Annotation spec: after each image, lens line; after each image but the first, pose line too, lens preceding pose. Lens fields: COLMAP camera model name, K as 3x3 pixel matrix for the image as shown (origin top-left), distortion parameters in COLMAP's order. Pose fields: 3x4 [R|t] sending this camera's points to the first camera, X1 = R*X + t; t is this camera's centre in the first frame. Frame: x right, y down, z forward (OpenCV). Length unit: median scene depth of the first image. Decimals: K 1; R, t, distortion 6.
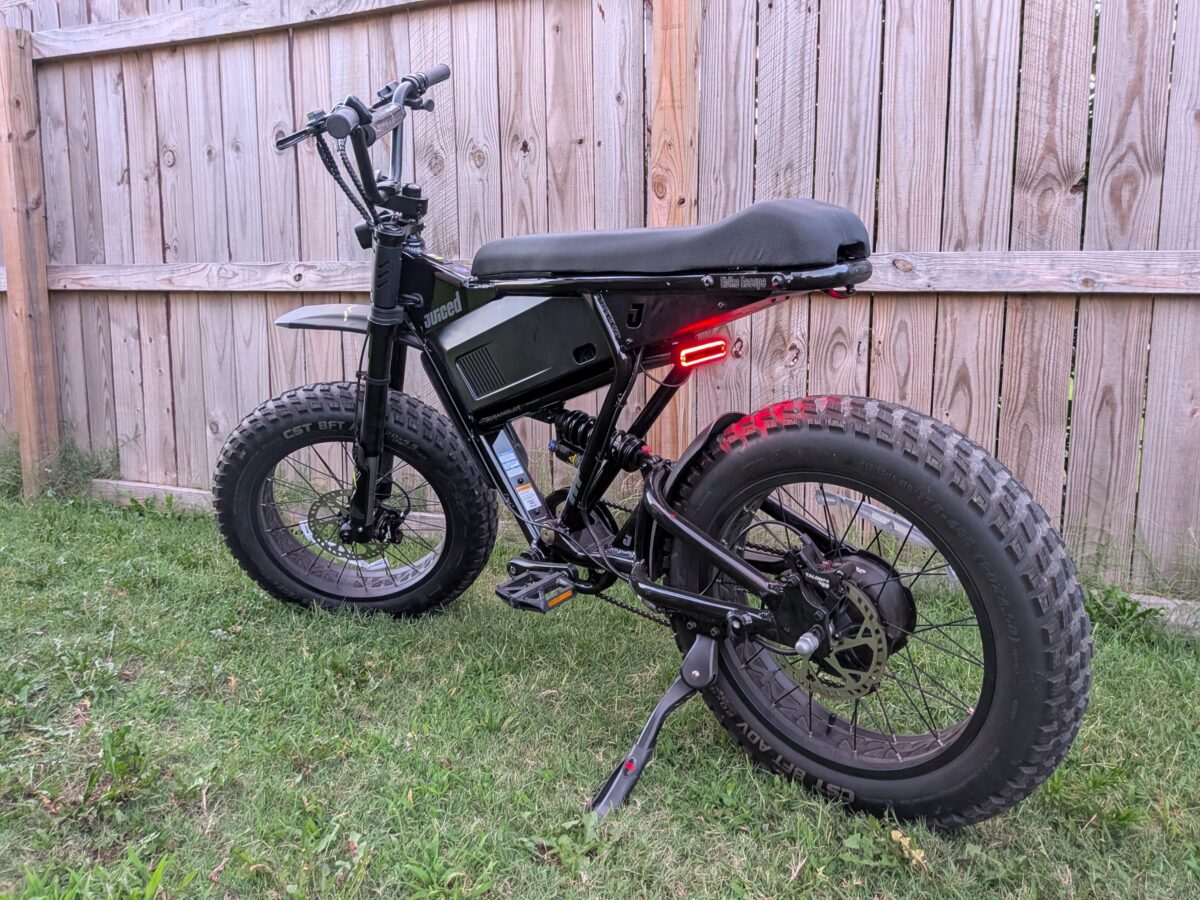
lens RADIAL K [[923.1, 0, 601.2], [0, 923.1, 477.9], [0, 0, 1]] dist [0.015834, -0.025407]
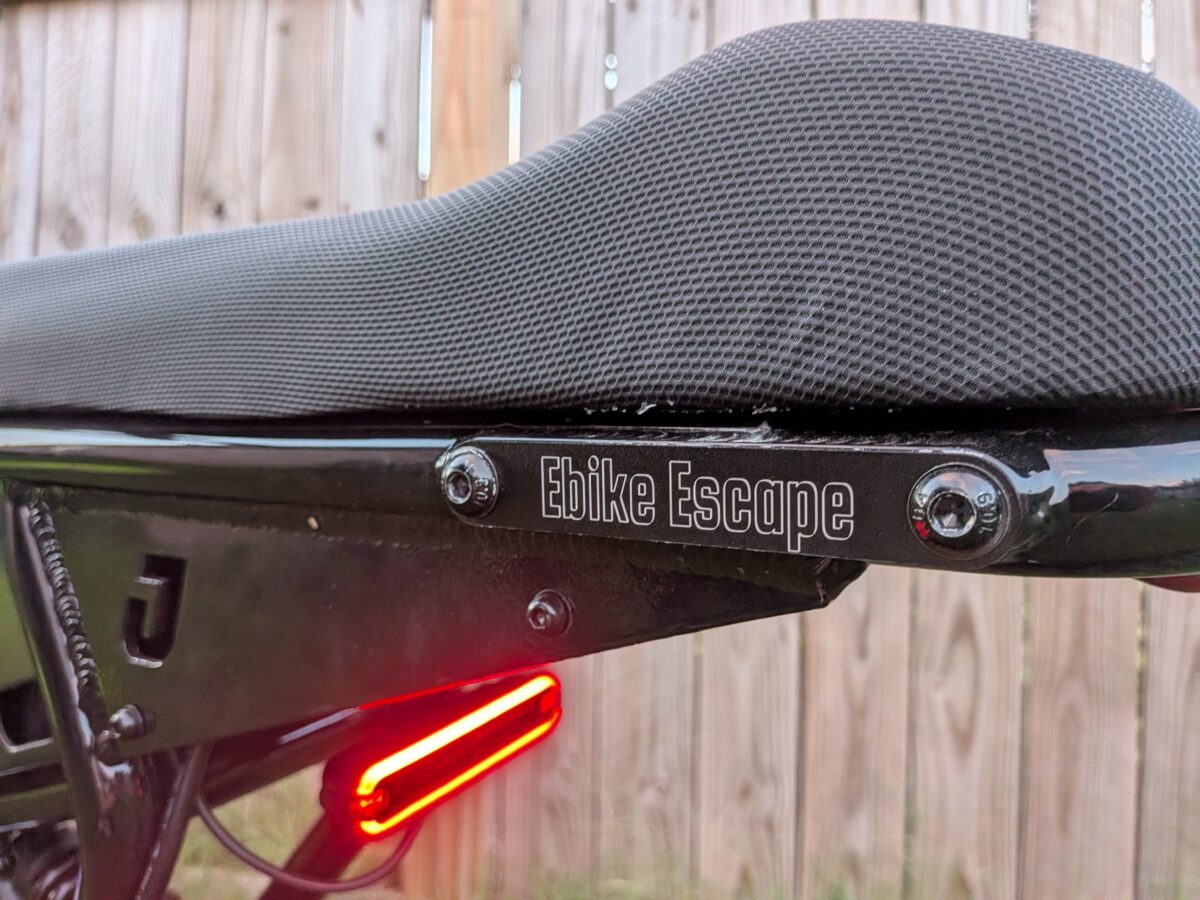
lens RADIAL K [[923.1, 0, 601.2], [0, 923.1, 477.9], [0, 0, 1]] dist [0.015834, -0.025407]
pose [[0.982993, 0.026564, 0.181711, 0.099915], [0.003527, 0.986569, -0.163307, -0.169129], [-0.183609, 0.161170, 0.969697, 0.759801]]
